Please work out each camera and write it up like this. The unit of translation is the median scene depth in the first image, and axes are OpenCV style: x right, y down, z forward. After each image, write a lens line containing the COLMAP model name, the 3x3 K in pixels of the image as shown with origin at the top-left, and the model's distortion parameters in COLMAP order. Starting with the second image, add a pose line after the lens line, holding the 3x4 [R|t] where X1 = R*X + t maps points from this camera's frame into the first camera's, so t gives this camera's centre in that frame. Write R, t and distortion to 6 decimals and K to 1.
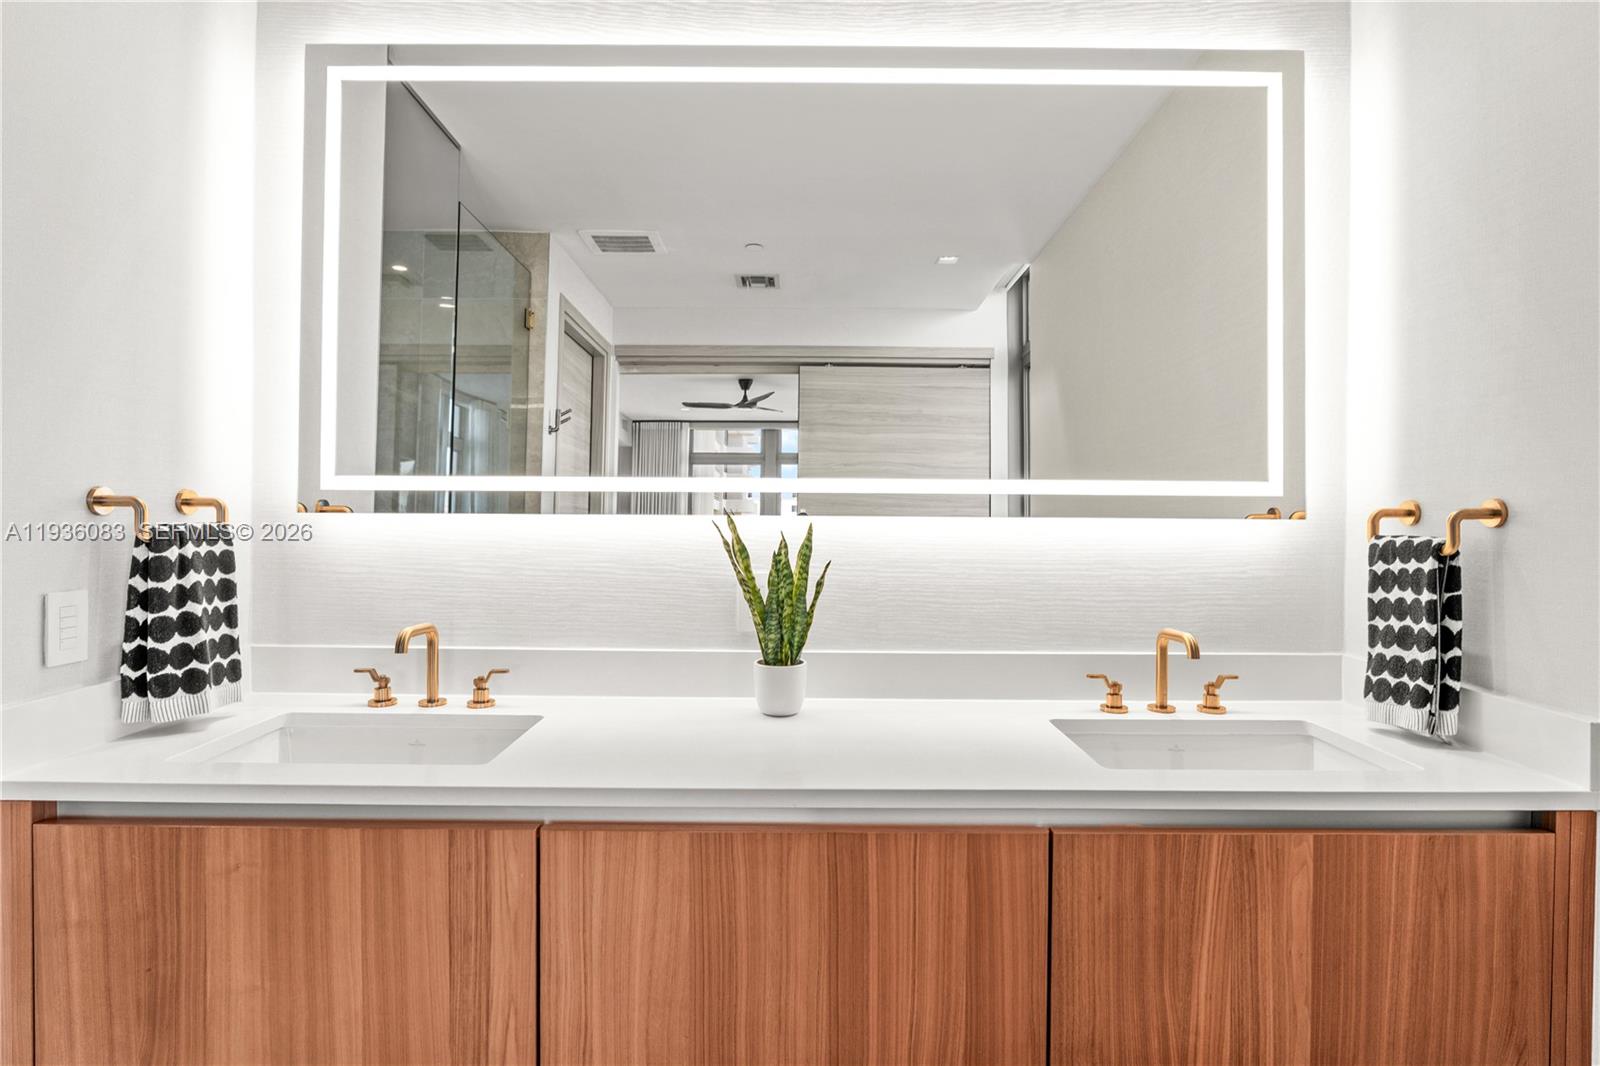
lens RADIAL K [[842.6, 0, 802.2], [0, 842.6, 517.7], [0, 0, 1]] dist [-0.011671, 0.004914]
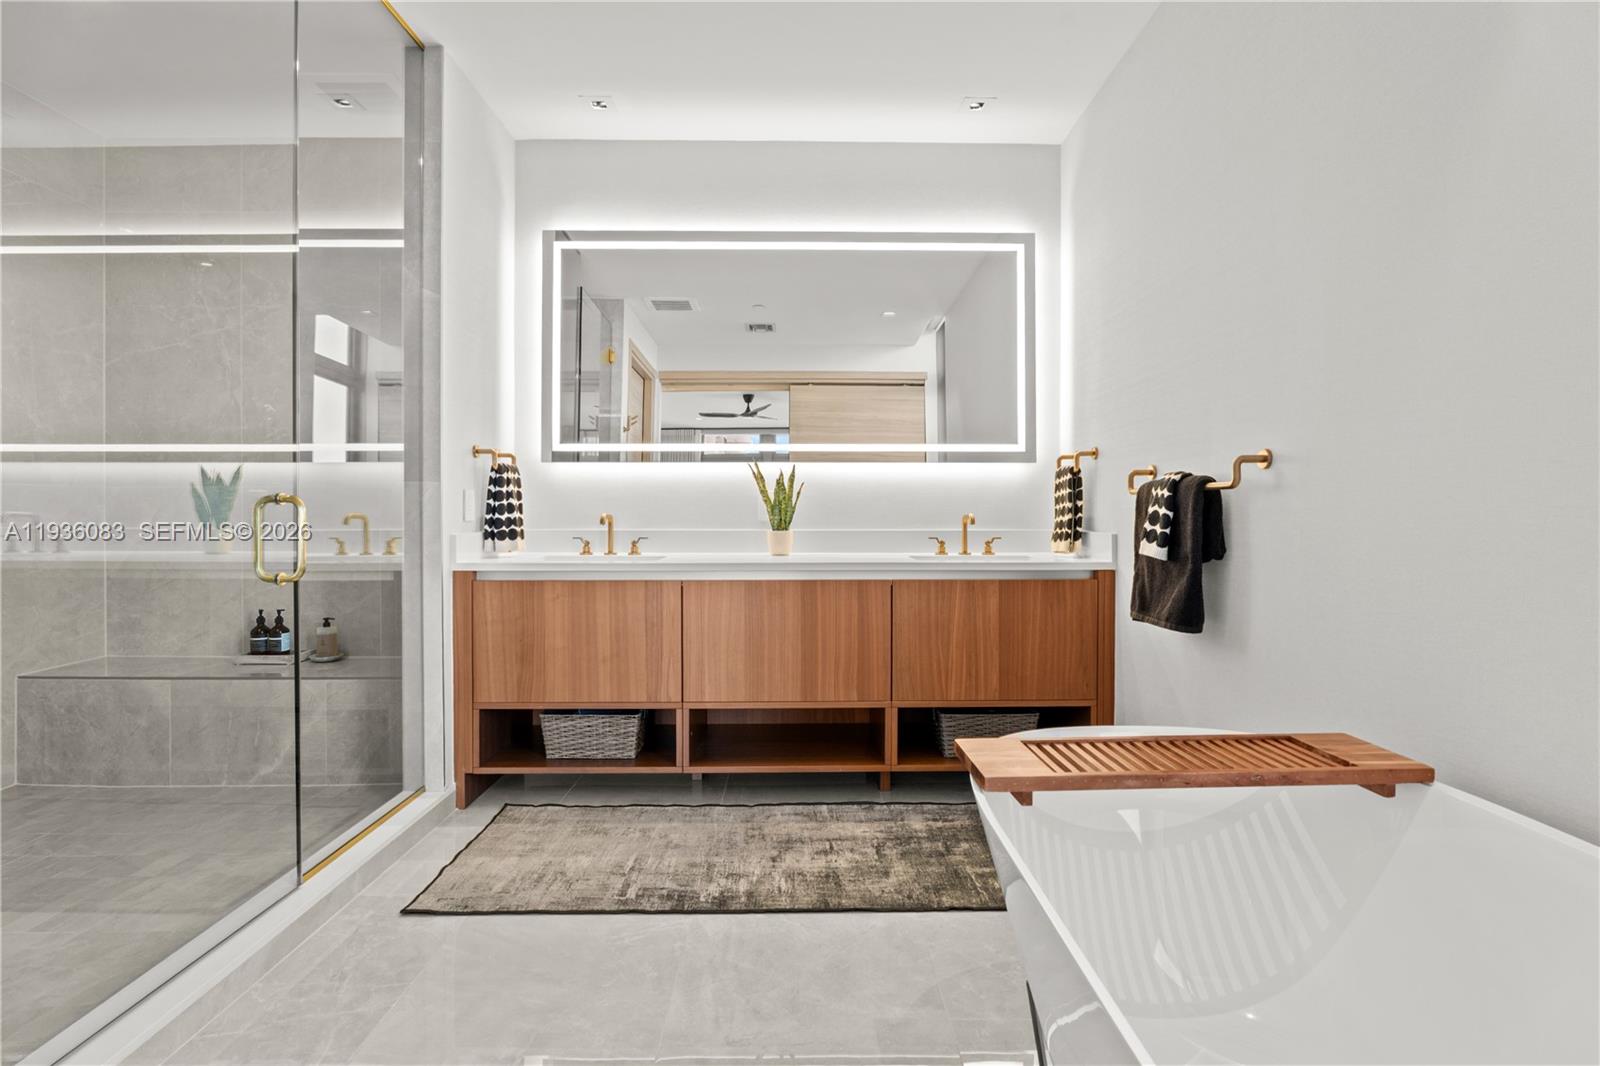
lens RADIAL K [[763.6, 0, 800.7], [0, 763.6, 516.0], [0, 0, 1]] dist [-0.010204, -0.000448]
pose [[0.999948, -0.006115, 0.008195, 0.010949], [0.006156, 0.999969, -0.004921, 0.156266], [-0.008165, 0.004971, 0.999954, -0.968282]]
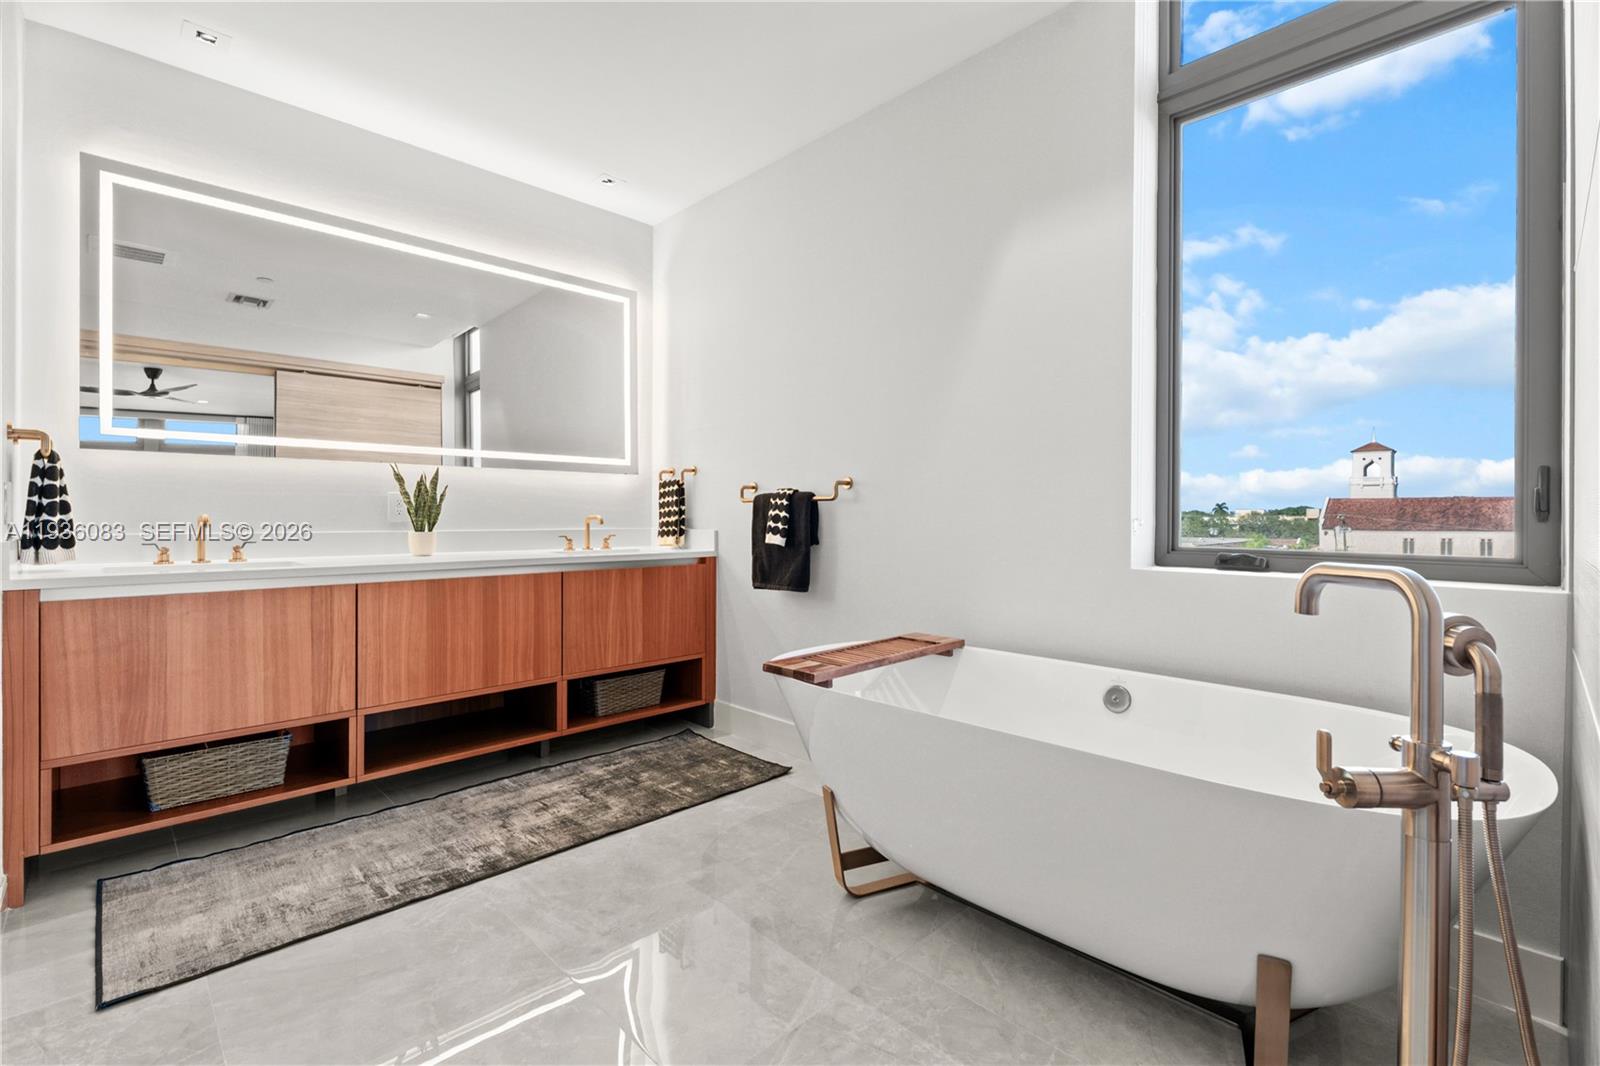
lens RADIAL K [[716.9, 0, 800.3], [0, 716.9, 516.5], [0, 0, 1]] dist [0.003654, -0.002798]
pose [[0.719223, -0.005371, 0.694759, -0.646815], [0.008769, 0.999961, -0.001347, 0.154959], [-0.694724, 0.007061, 0.719242, -1.047483]]
